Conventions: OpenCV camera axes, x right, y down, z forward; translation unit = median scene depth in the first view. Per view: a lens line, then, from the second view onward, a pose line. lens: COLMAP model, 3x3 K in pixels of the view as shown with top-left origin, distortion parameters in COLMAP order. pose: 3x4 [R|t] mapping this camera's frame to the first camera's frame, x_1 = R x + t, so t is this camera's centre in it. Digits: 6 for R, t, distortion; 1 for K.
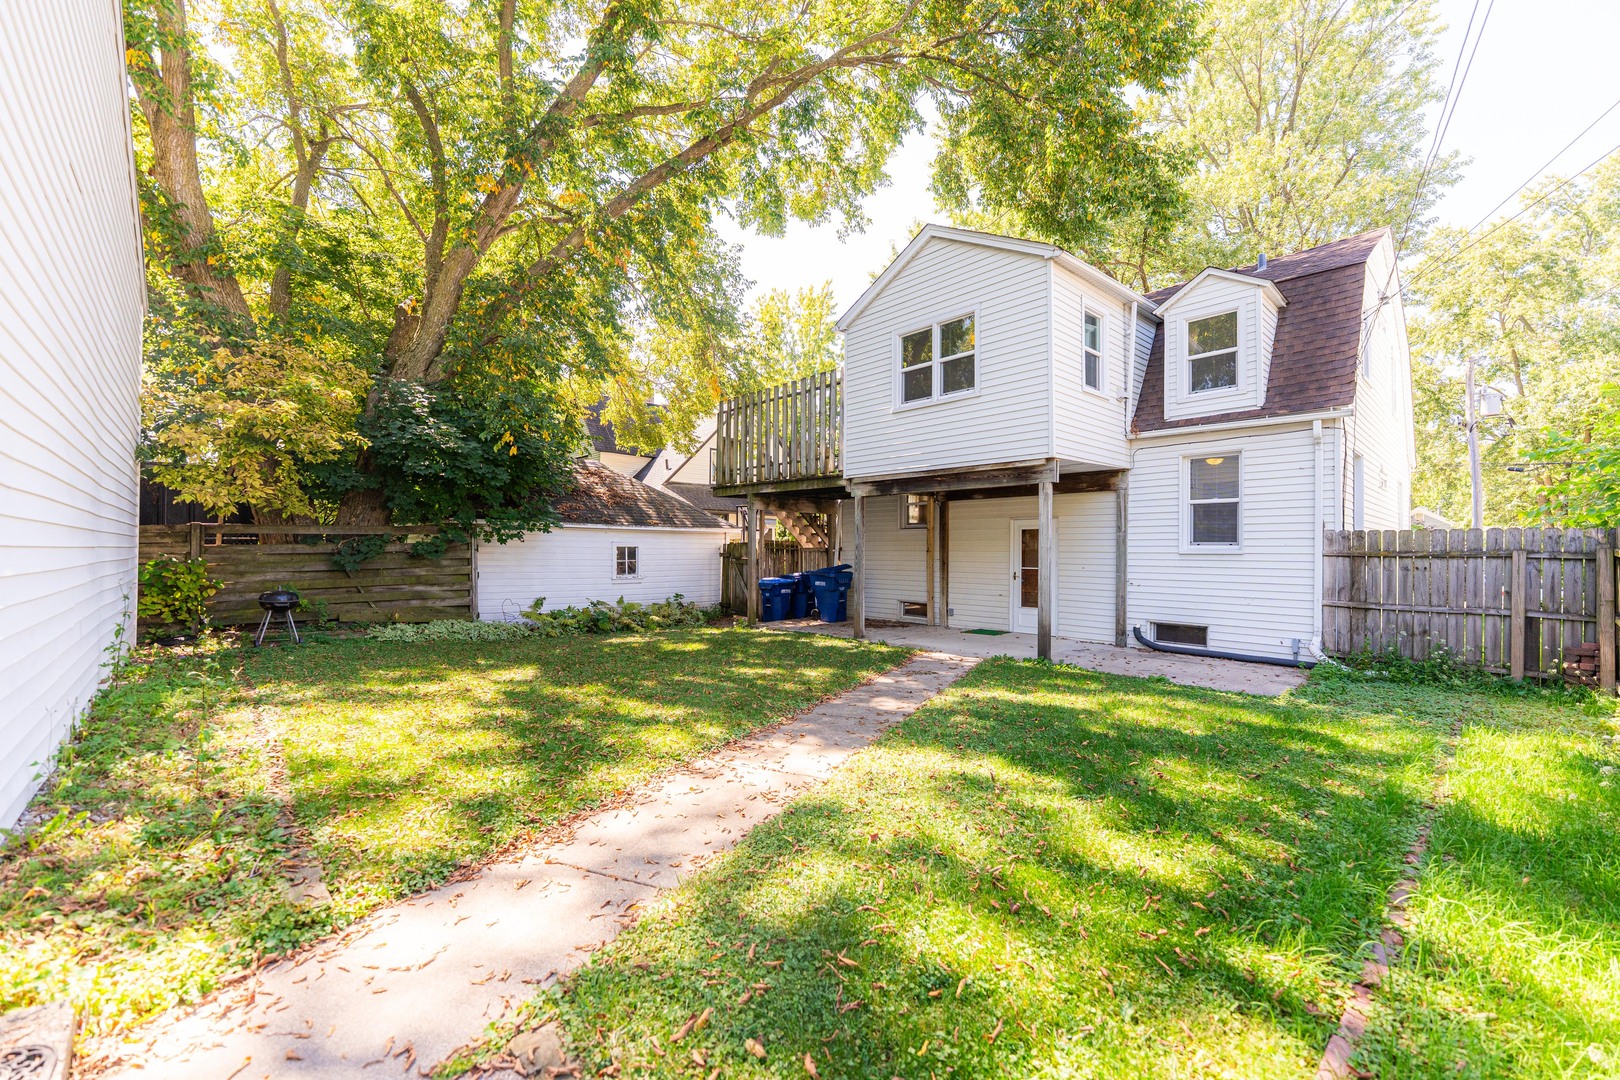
lens RADIAL K [[667.9, 0, 804.3], [0, 667.9, 548.1], [0, 0, 1]] dist [0.002418, 0.000688]
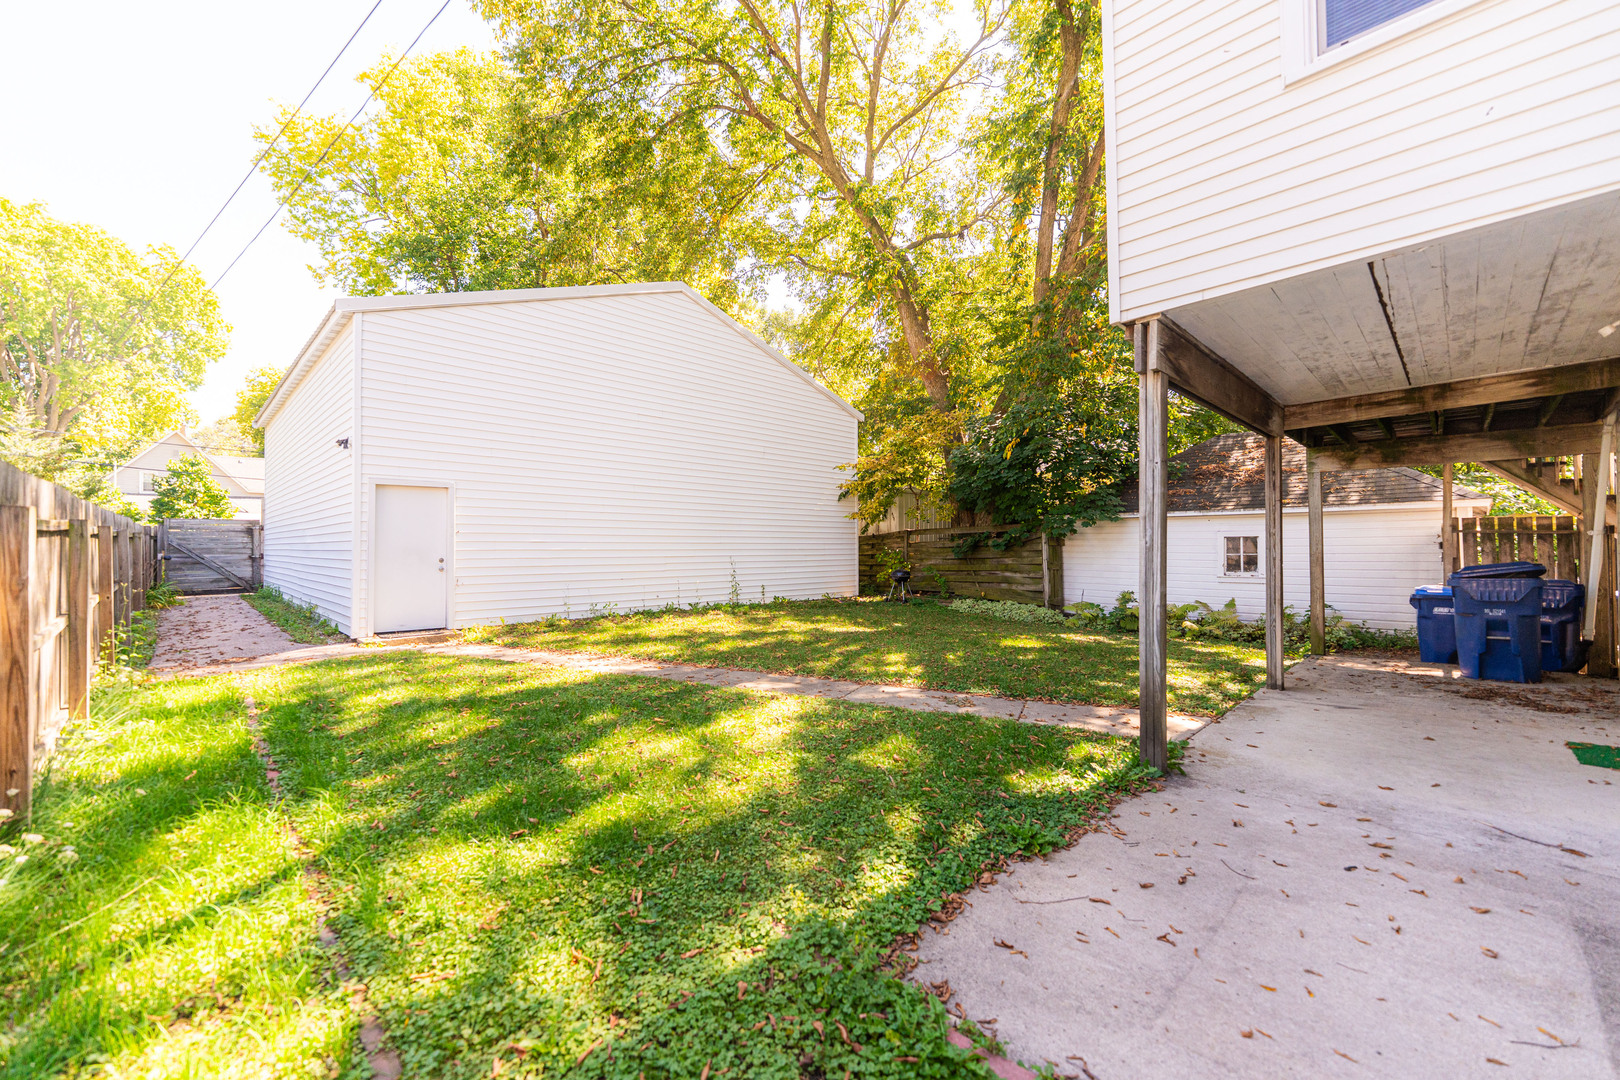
lens RADIAL K [[667.9, 0, 804.3], [0, 667.9, 543.4], [0, 0, 1]] dist [0.002418, 0.000688]
pose [[0.024690, -0.012882, -0.999612, 0.643138], [0.005764, 0.999902, -0.012743, 0.016197], [0.999679, -0.005448, 0.024762, 0.585479]]
